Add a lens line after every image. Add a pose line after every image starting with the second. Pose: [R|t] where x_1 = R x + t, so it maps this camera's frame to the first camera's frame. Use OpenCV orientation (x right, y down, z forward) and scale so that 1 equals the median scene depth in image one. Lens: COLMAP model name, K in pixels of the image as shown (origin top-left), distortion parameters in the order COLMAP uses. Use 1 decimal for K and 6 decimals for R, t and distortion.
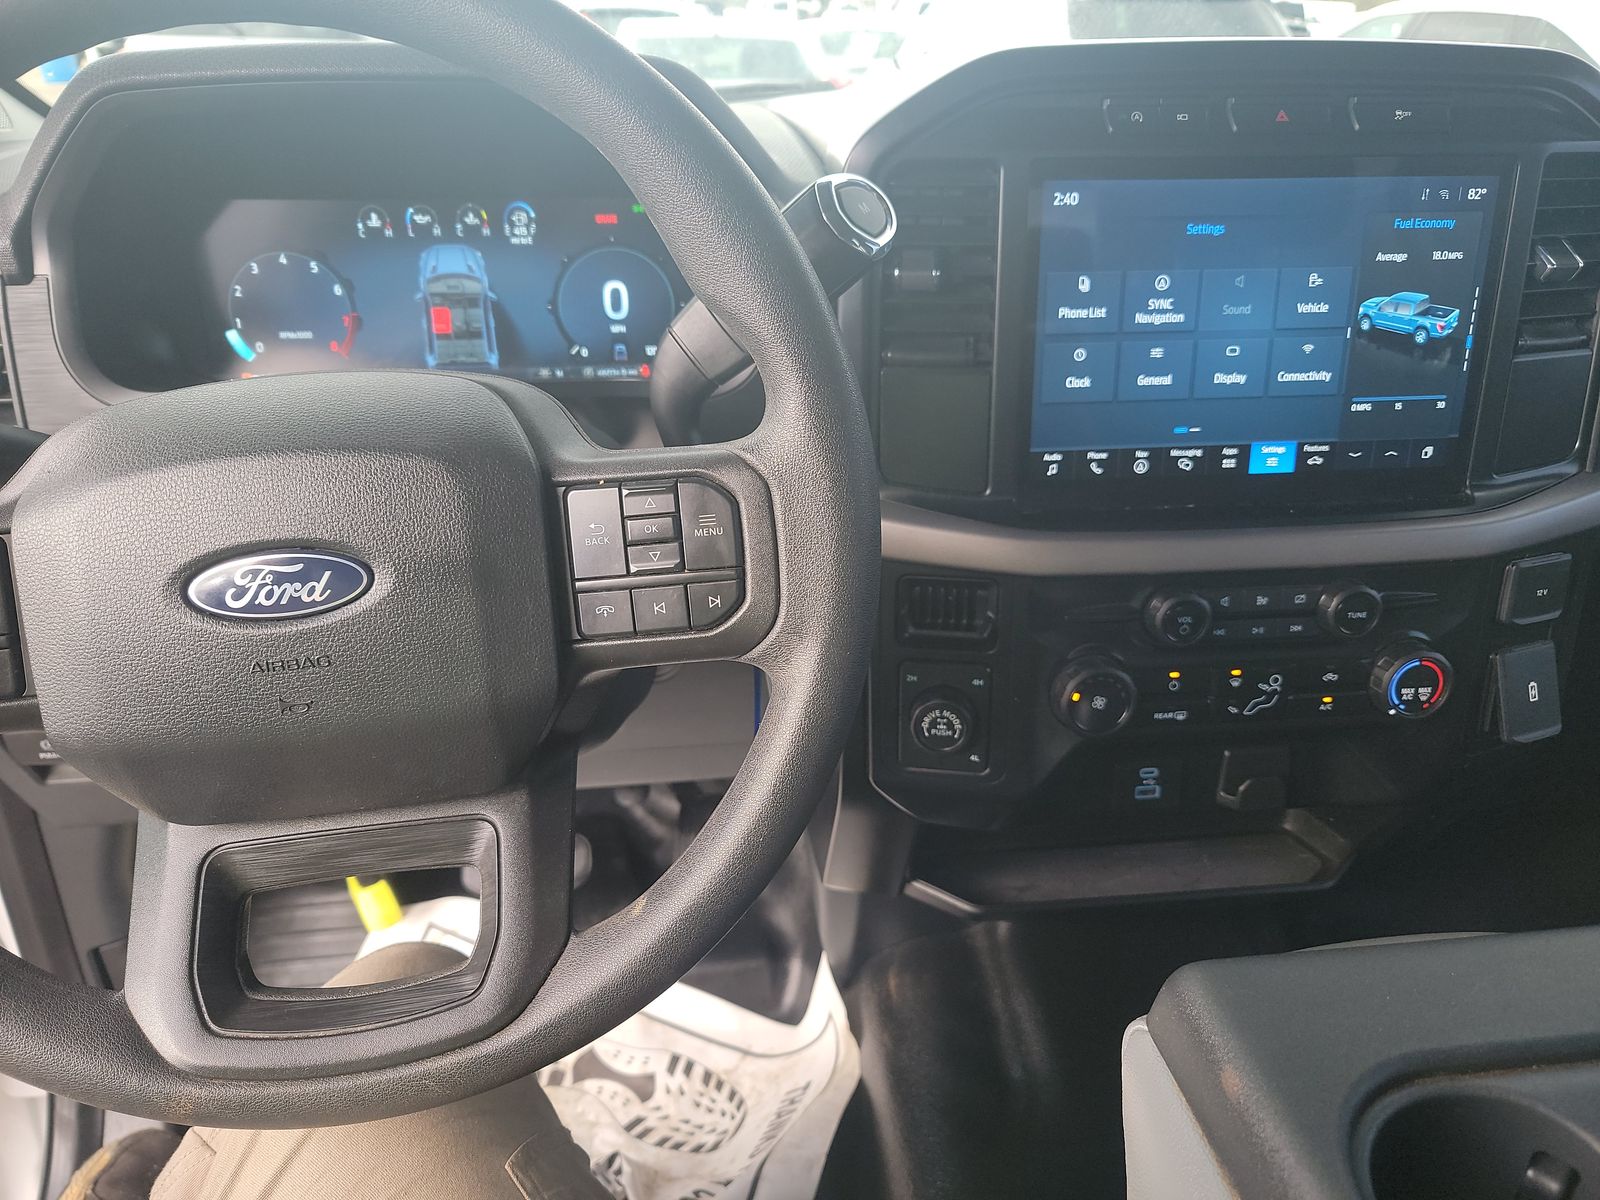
lens RADIAL K [[1119.7, 0, 791.8], [0, 1119.7, 593.3], [0, 0, 1]] dist [0.047607, -0.038370]
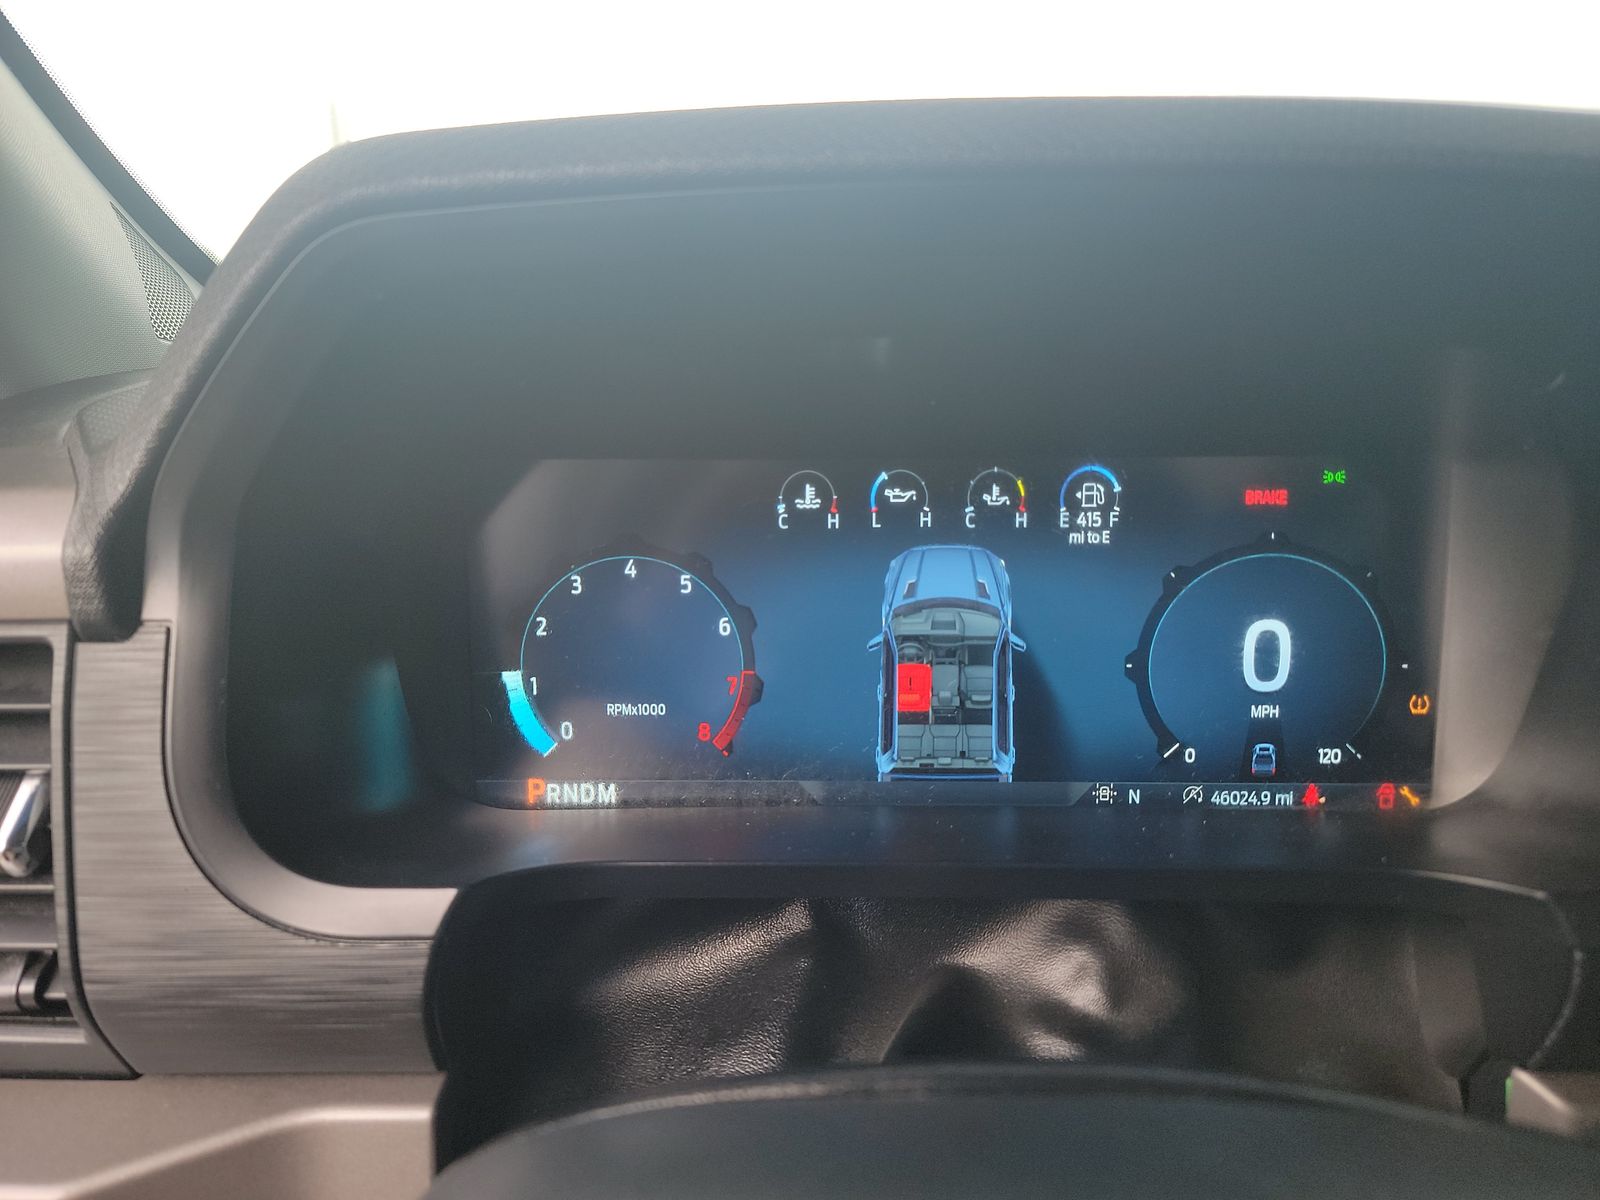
lens RADIAL K [[1119.7, 0, 800.4], [0, 1119.7, 611.1], [0, 0, 1]] dist [0.047607, -0.038370]
pose [[0.988318, 0.027946, -0.149824, -0.308640], [-0.056697, 0.979907, -0.191227, -0.190717], [0.141469, 0.197487, 0.970044, 0.540667]]
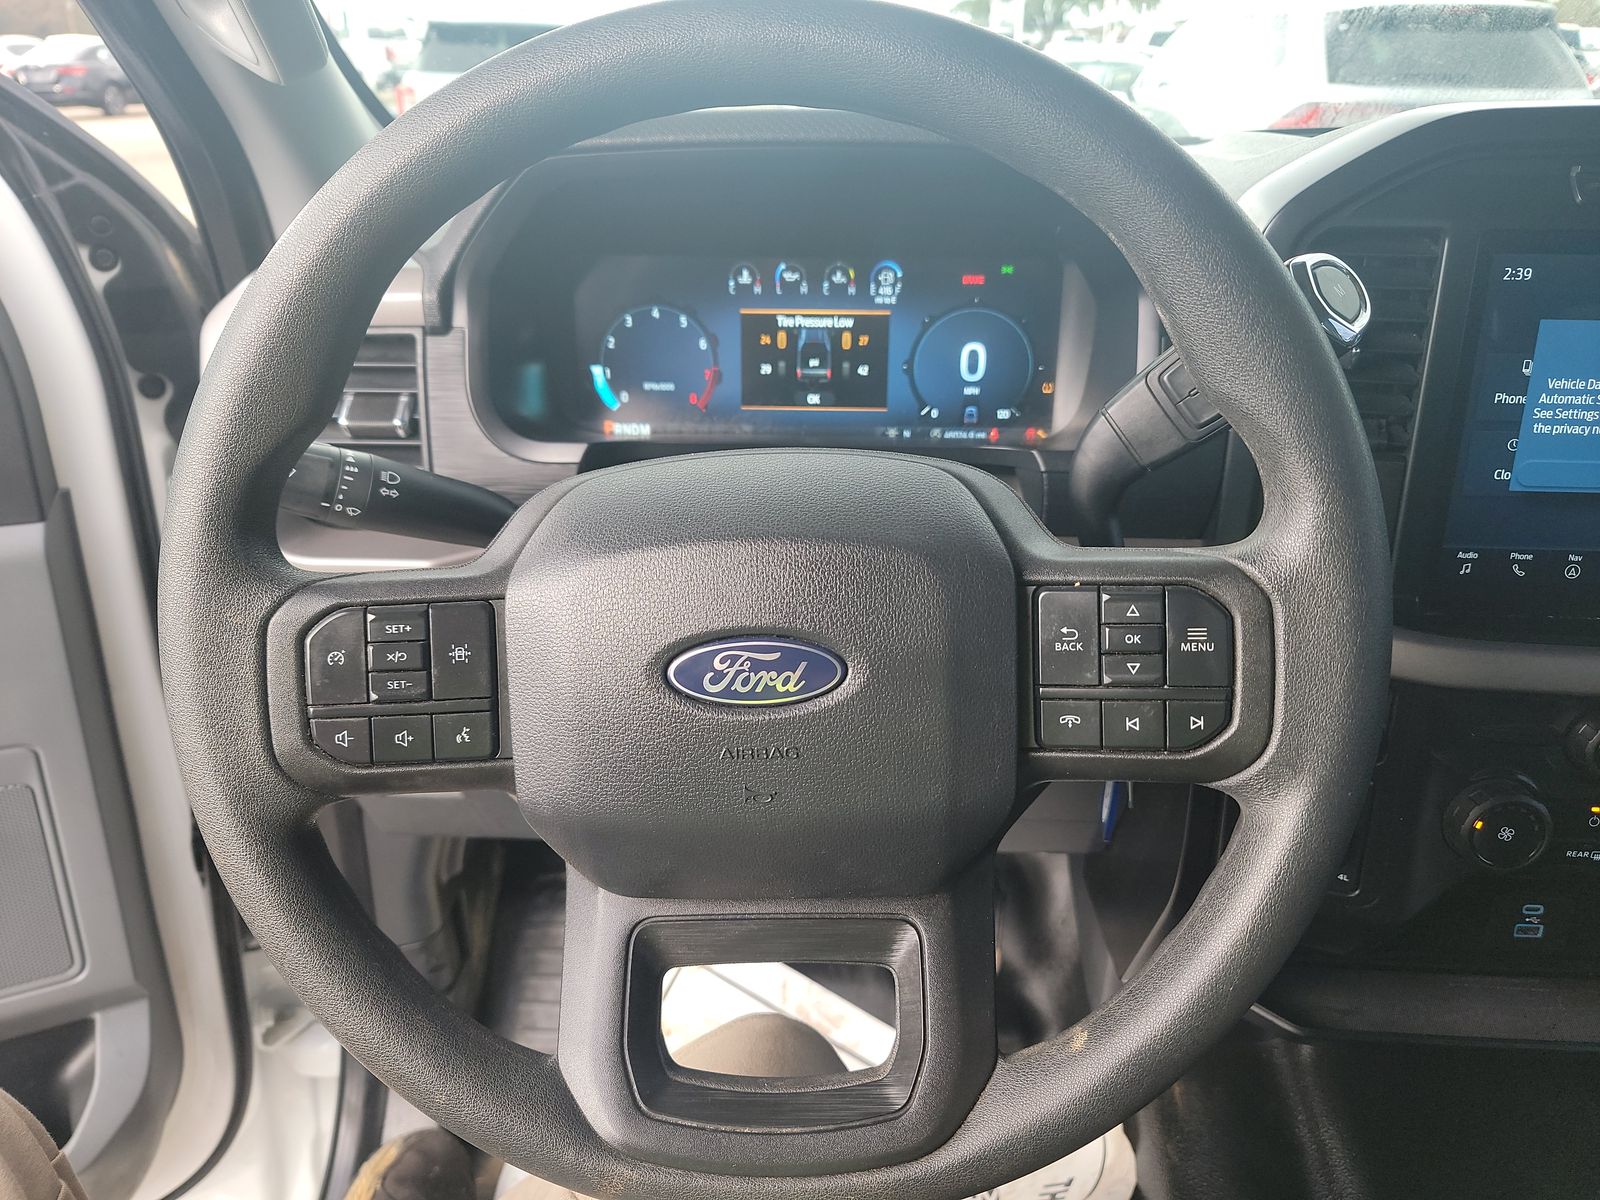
lens RADIAL K [[1119.7, 0, 792.6], [0, 1119.7, 600.0], [0, 0, 1]] dist [0.047607, -0.038370]
pose [[0.985043, 0.071324, -0.156853, -0.155828], [-0.074064, 0.997185, -0.011687, -0.034937], [0.155578, 0.023129, 0.987553, 0.021238]]
